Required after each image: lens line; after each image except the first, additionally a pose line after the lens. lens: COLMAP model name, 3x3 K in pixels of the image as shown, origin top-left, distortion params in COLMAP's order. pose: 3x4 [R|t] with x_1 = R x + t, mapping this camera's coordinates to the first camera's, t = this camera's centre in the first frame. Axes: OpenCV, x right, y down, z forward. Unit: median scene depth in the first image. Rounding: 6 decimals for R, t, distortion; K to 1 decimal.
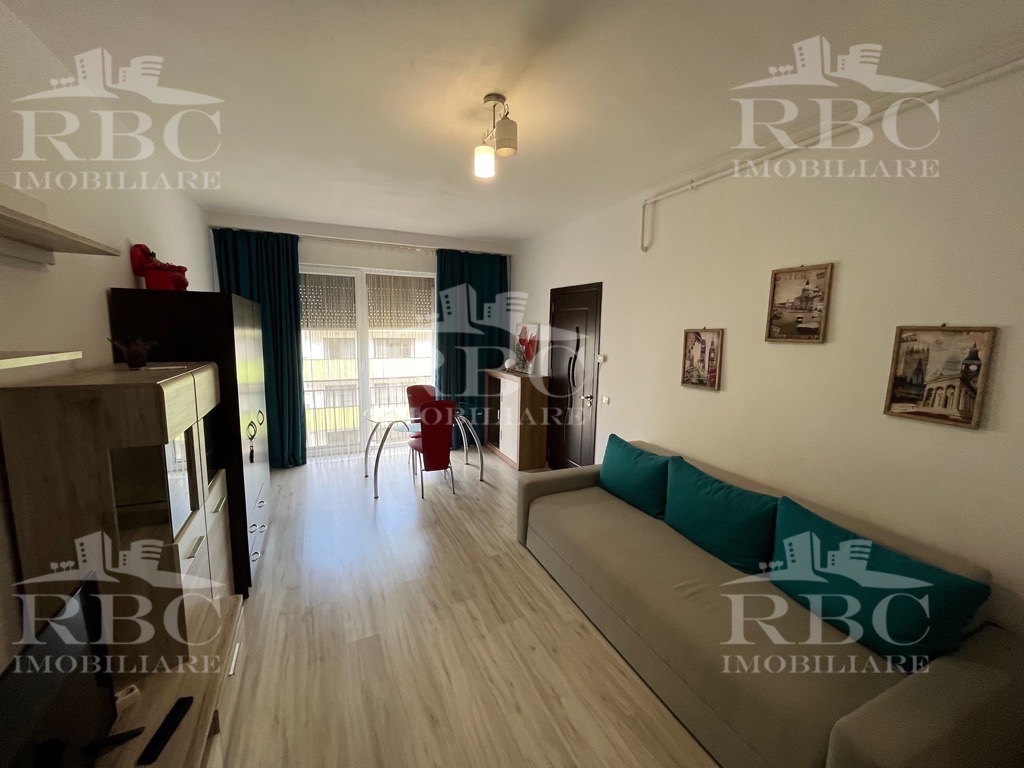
lens RADIAL K [[412.6, 0, 515.6], [0, 412.6, 383.4], [0, 0, 1]] dist [-0.003971, -0.001327]
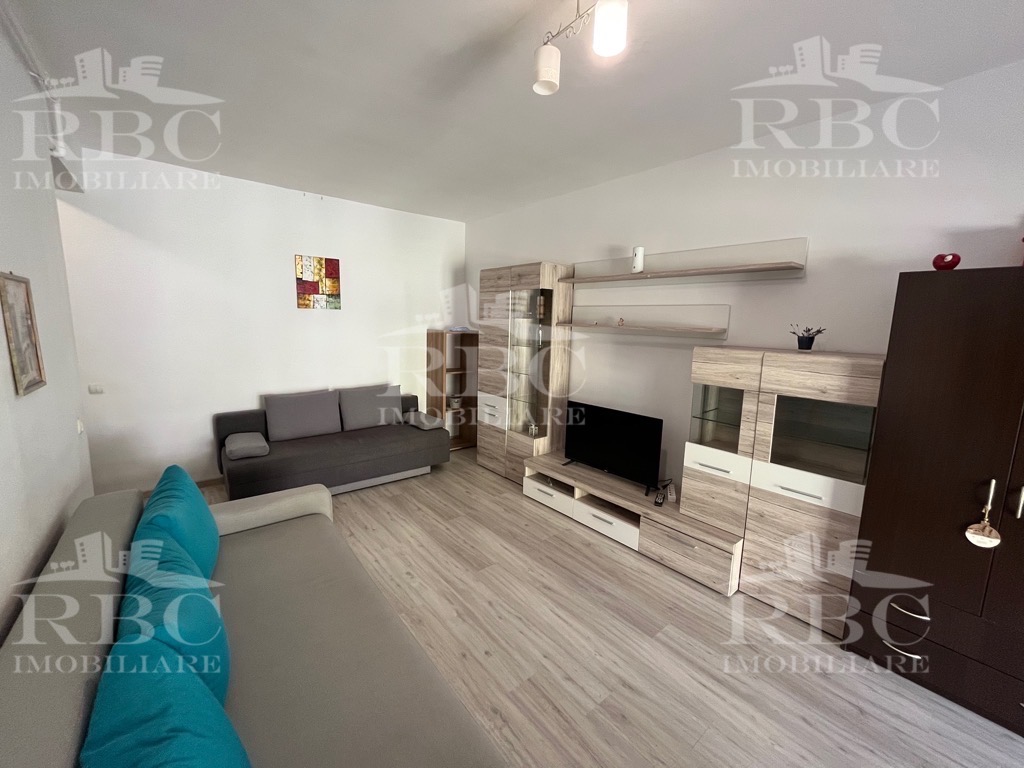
lens RADIAL K [[412.6, 0, 513.6], [0, 412.6, 384.4], [0, 0, 1]] dist [-0.003971, -0.001327]
pose [[-0.970180, -0.003776, -0.242355, 0.229568], [-0.071895, 0.959365, 0.272857, -0.201931], [0.231476, 0.282144, -0.931028, 1.855331]]
